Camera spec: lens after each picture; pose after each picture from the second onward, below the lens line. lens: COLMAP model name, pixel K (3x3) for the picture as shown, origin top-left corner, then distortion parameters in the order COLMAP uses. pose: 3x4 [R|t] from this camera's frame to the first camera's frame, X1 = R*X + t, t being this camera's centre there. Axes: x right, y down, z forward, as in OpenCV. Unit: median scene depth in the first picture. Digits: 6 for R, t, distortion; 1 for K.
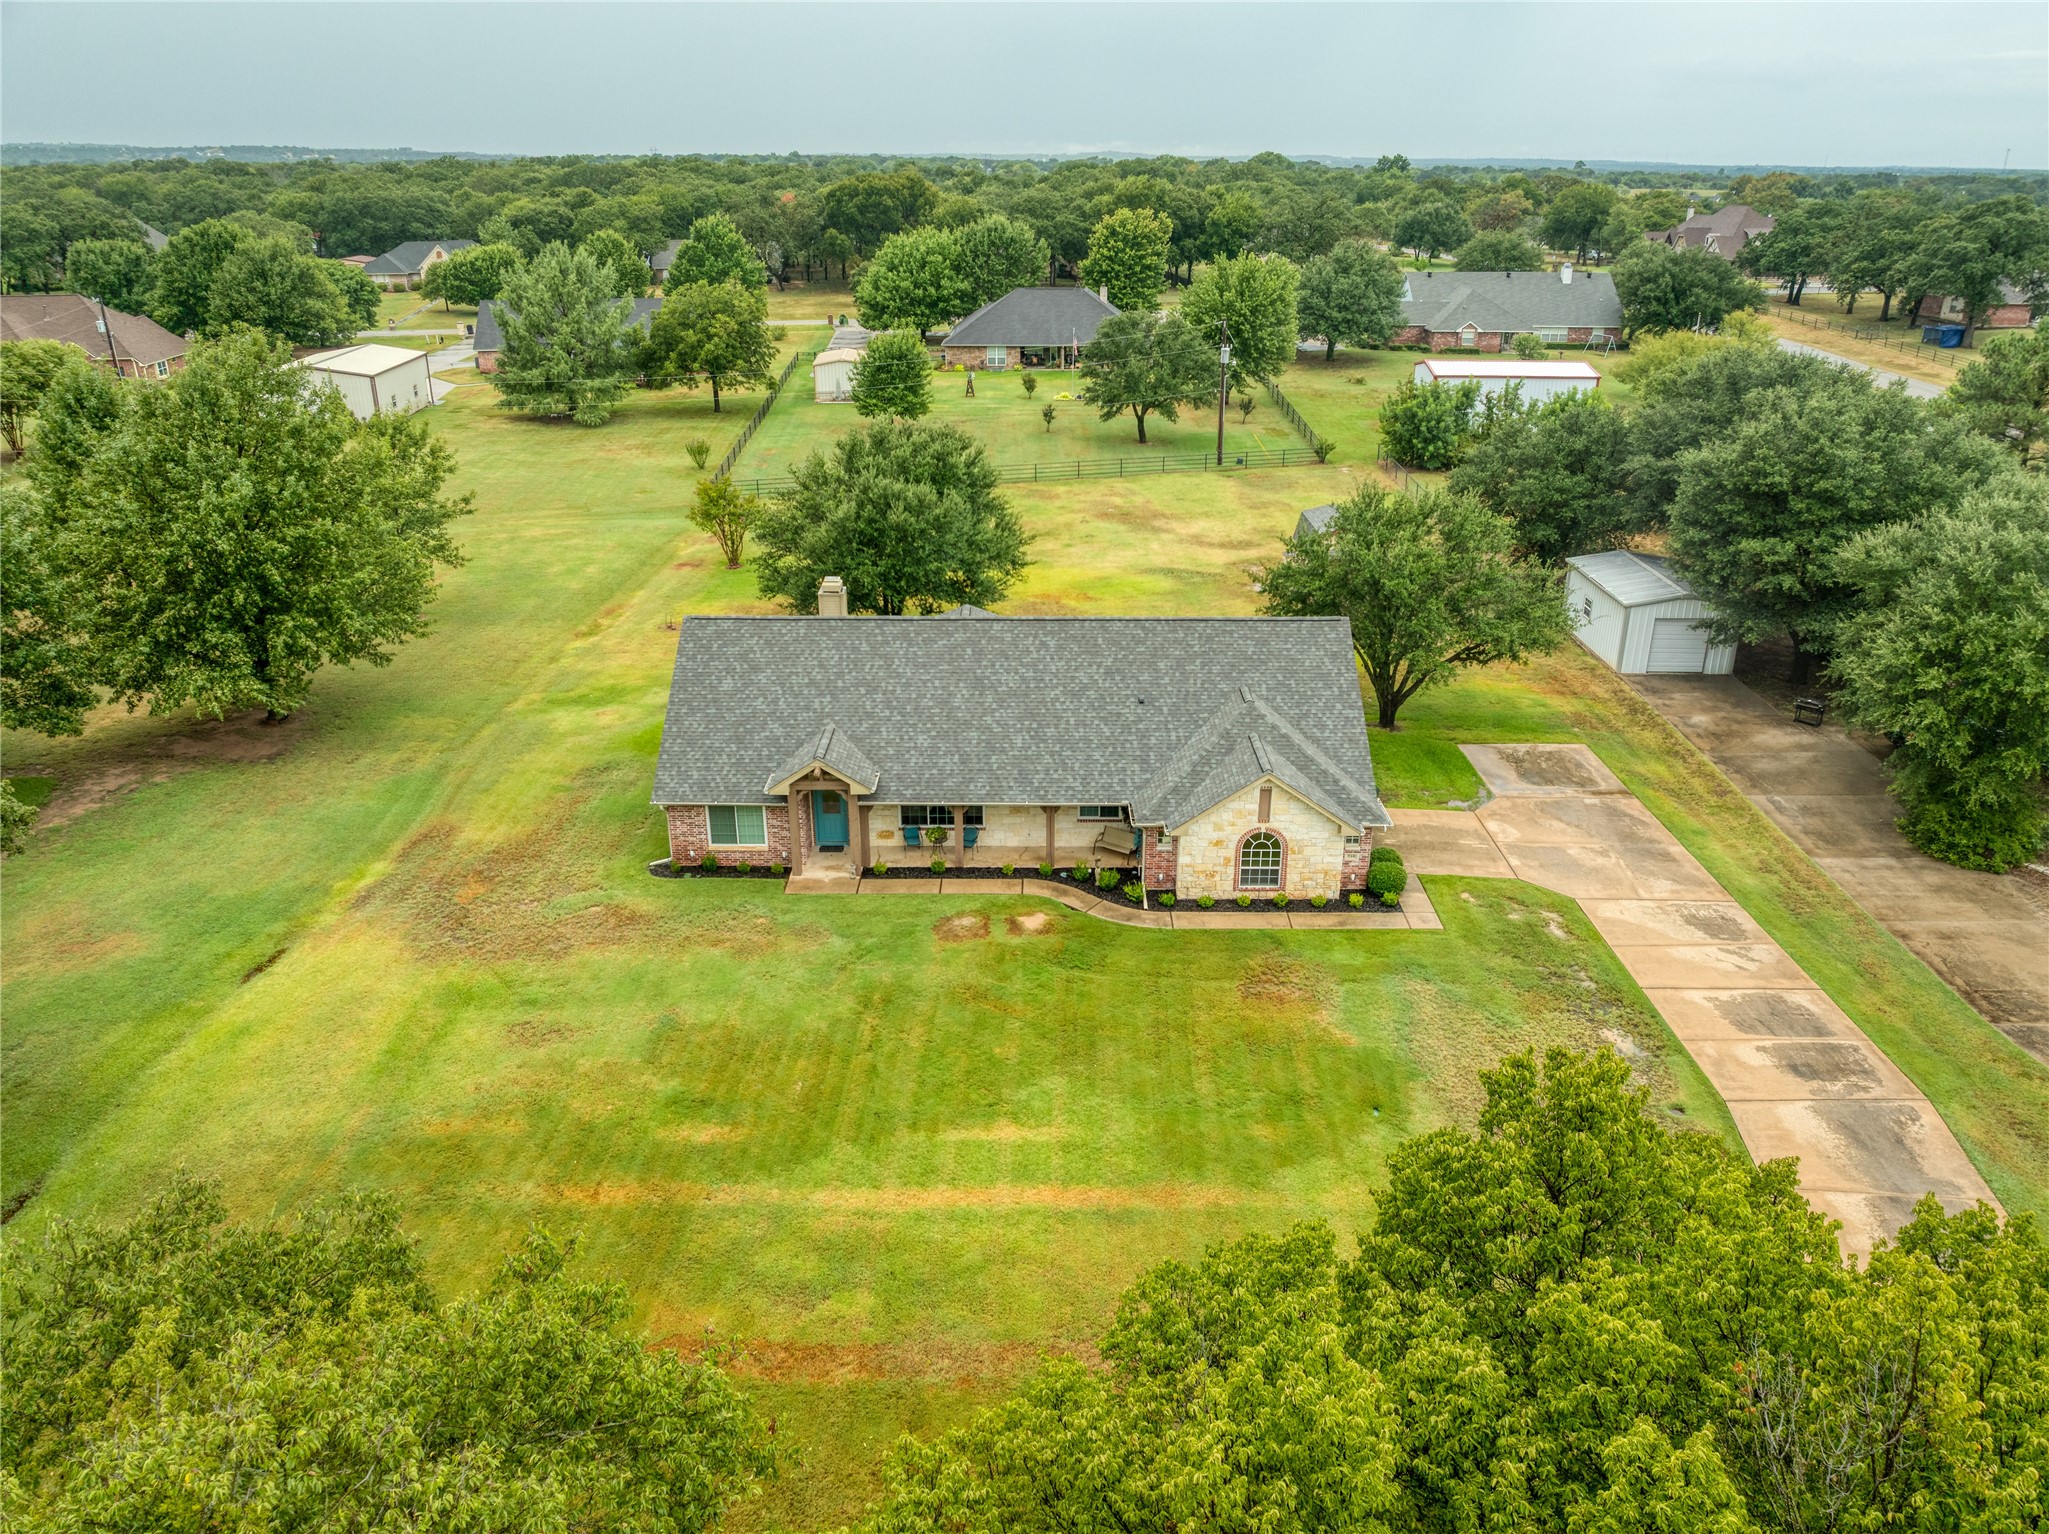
lens RADIAL K [[1431.1, 0, 1024.5], [0, 1431.1, 767.0], [0, 0, 1]] dist [-0.033259, 0.002567]
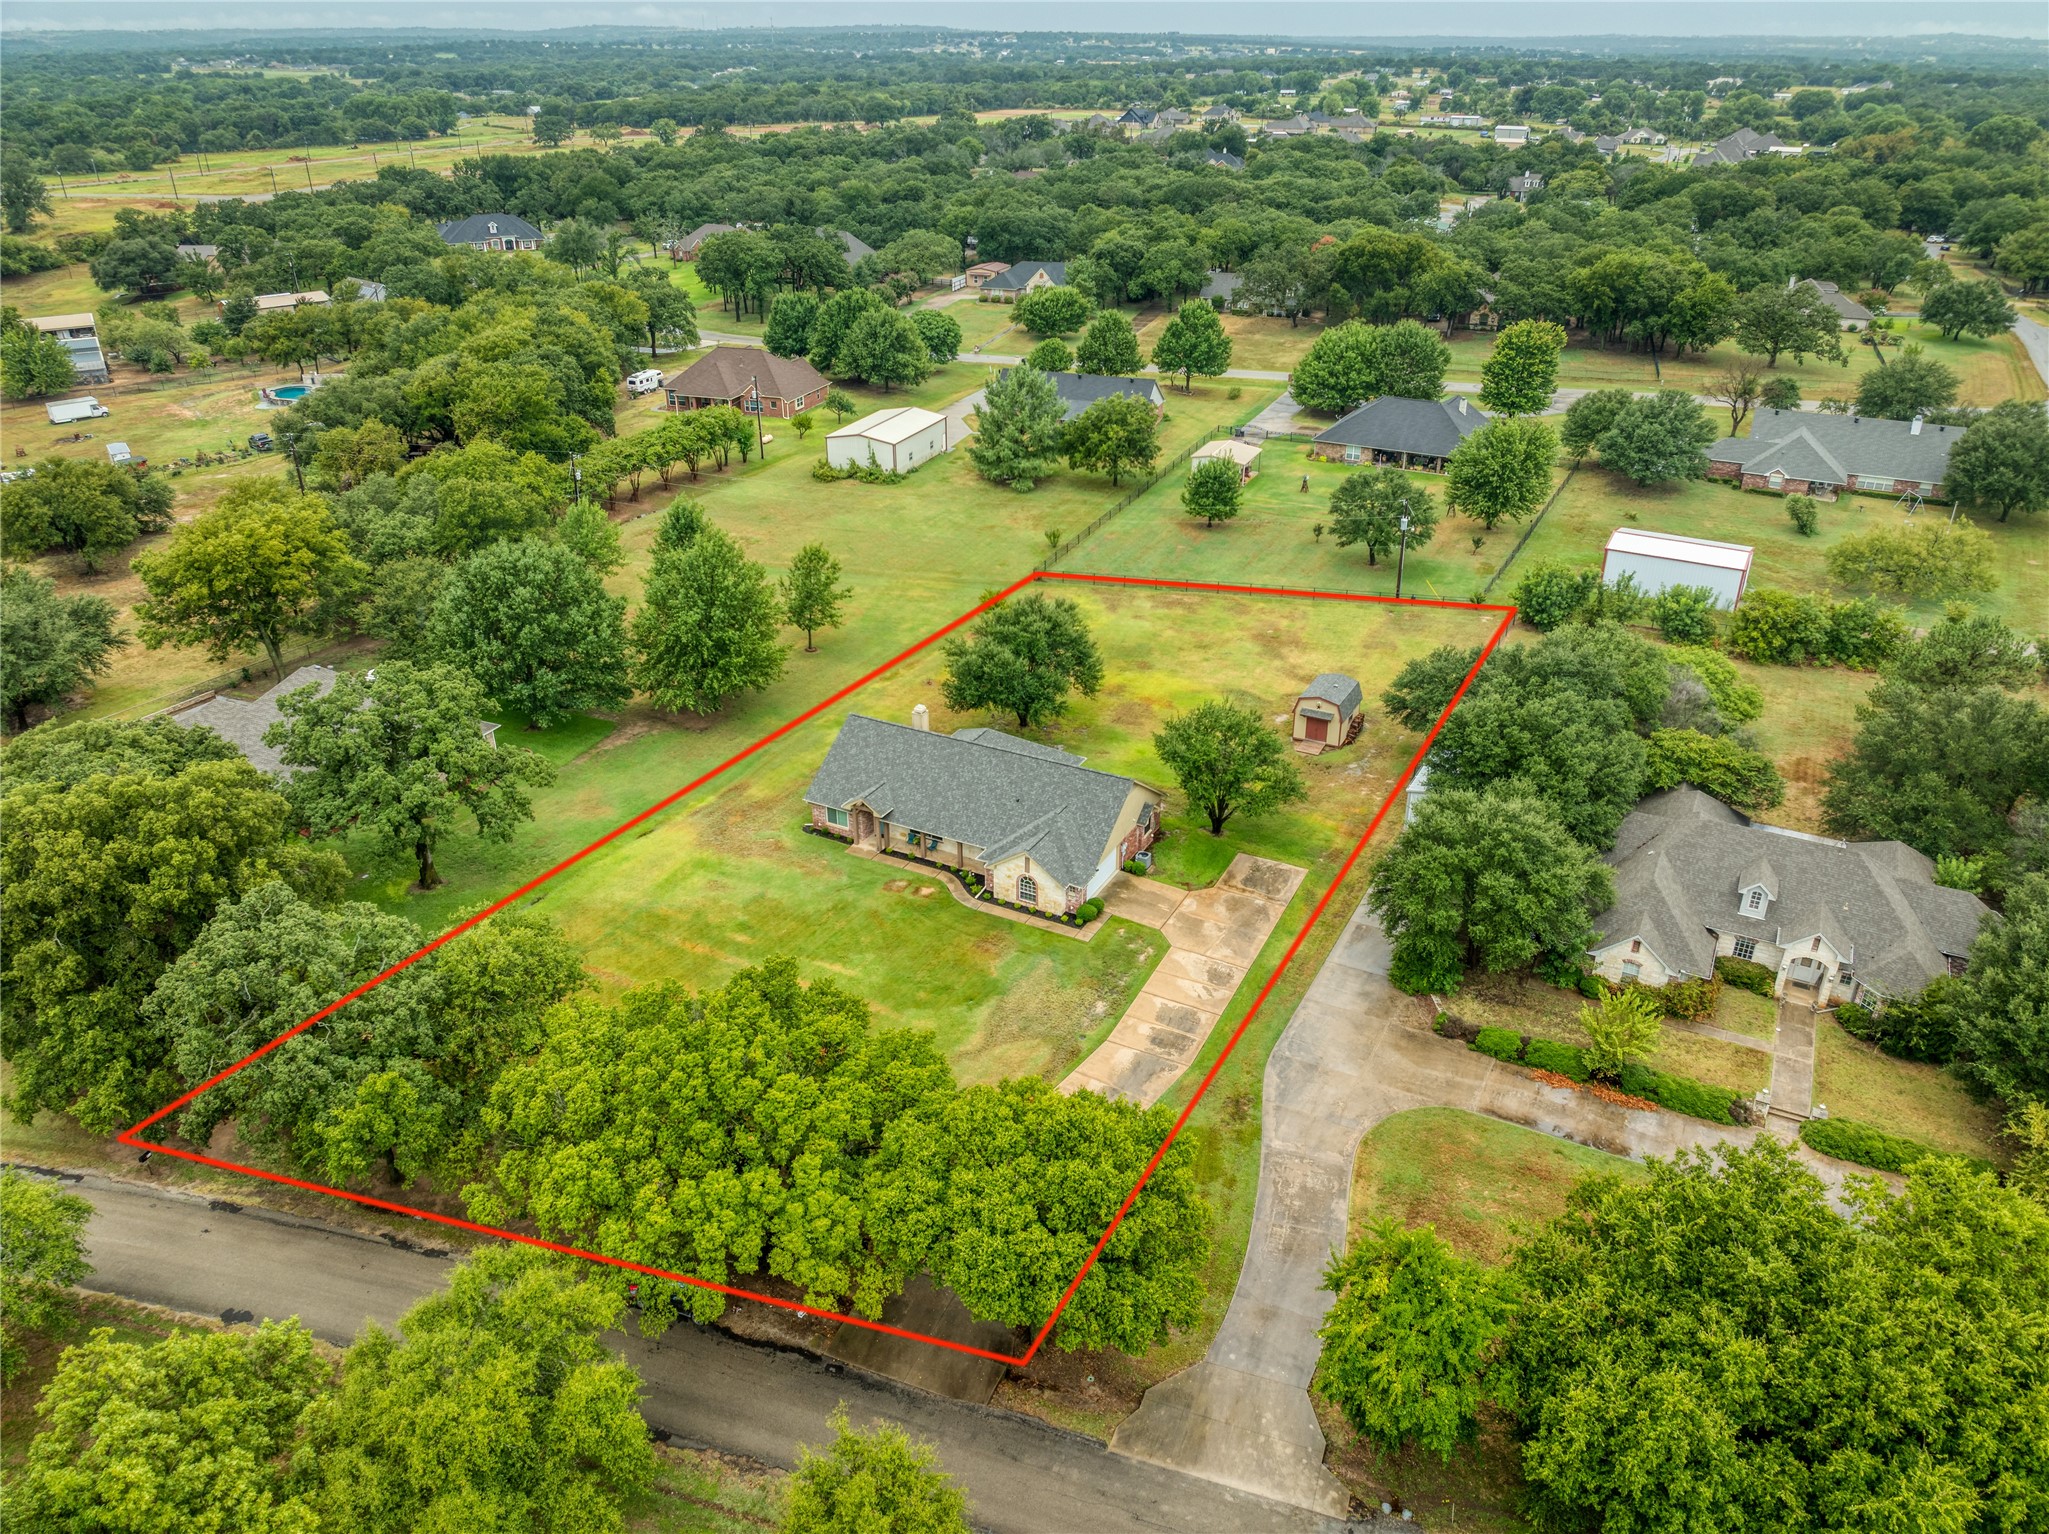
lens RADIAL K [[1431.1, 0, 1024.5], [0, 1431.1, 767.0], [0, 0, 1]] dist [-0.033259, 0.002567]
pose [[0.885291, 0.207841, -0.416007, 1.003265], [-0.175536, 0.977741, 0.114935, -0.354398], [0.430635, -0.028726, 0.902069, -0.914895]]
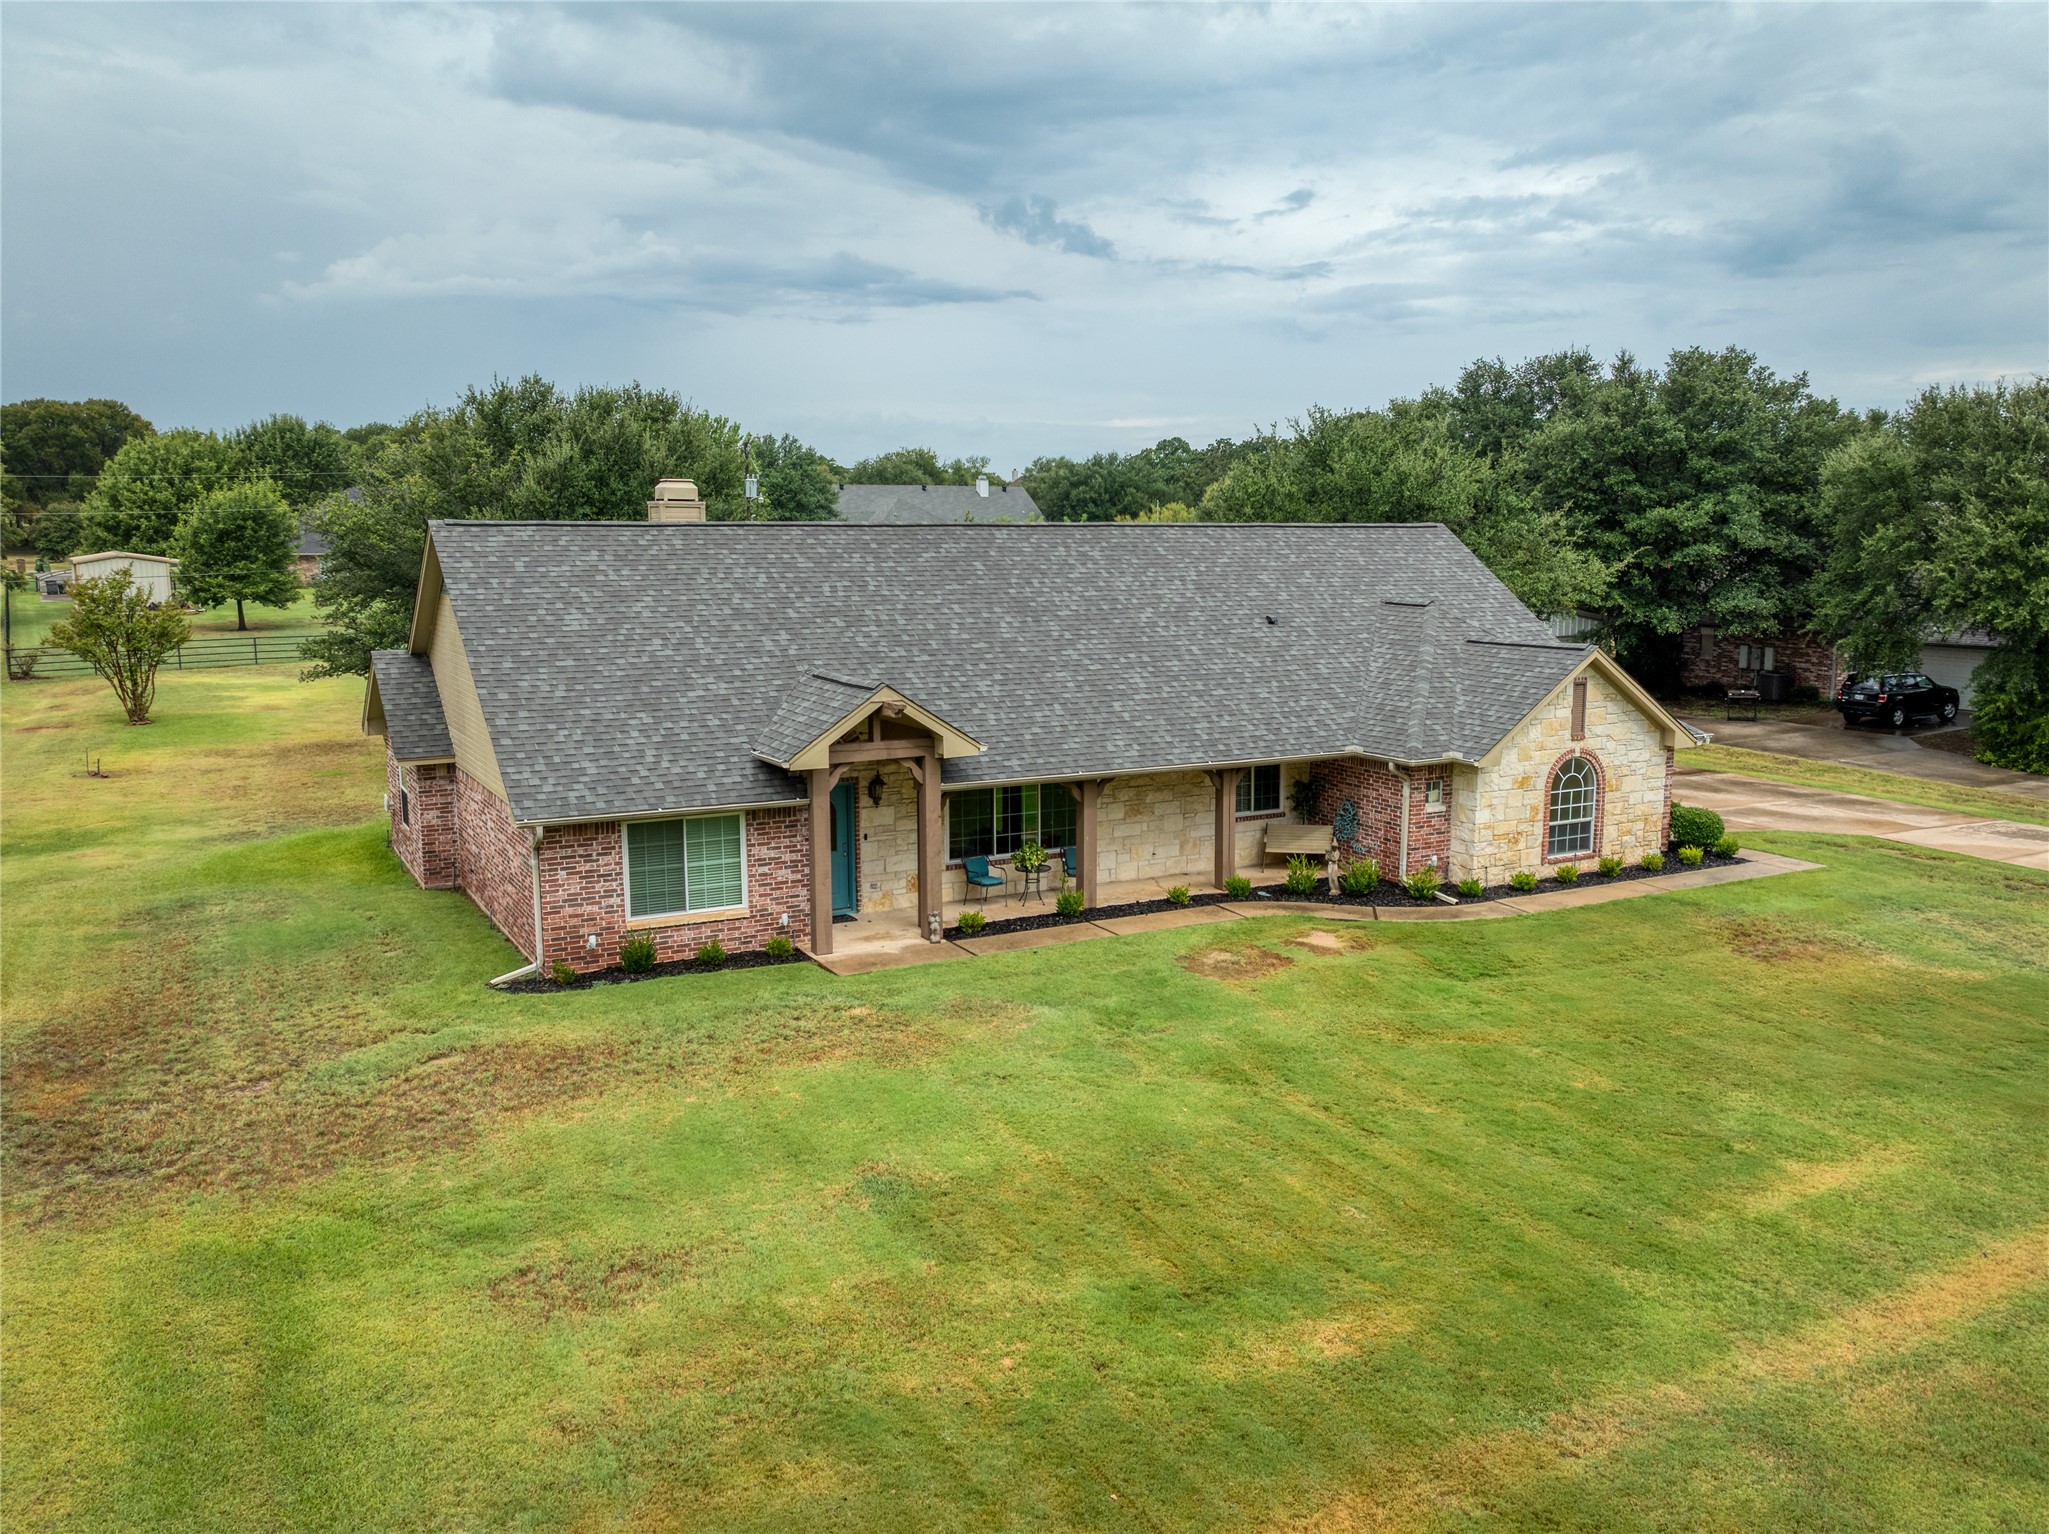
lens RADIAL K [[1626.3, 0, 1075.8], [0, 1626.3, 771.4], [0, 0, 1]] dist [-0.022520, 0.000009]
pose [[0.868126, -0.073927, 0.490807, -0.365461], [0.187710, 0.964304, -0.186771, 0.140438], [-0.459479, 0.254270, 0.851014, 0.489623]]
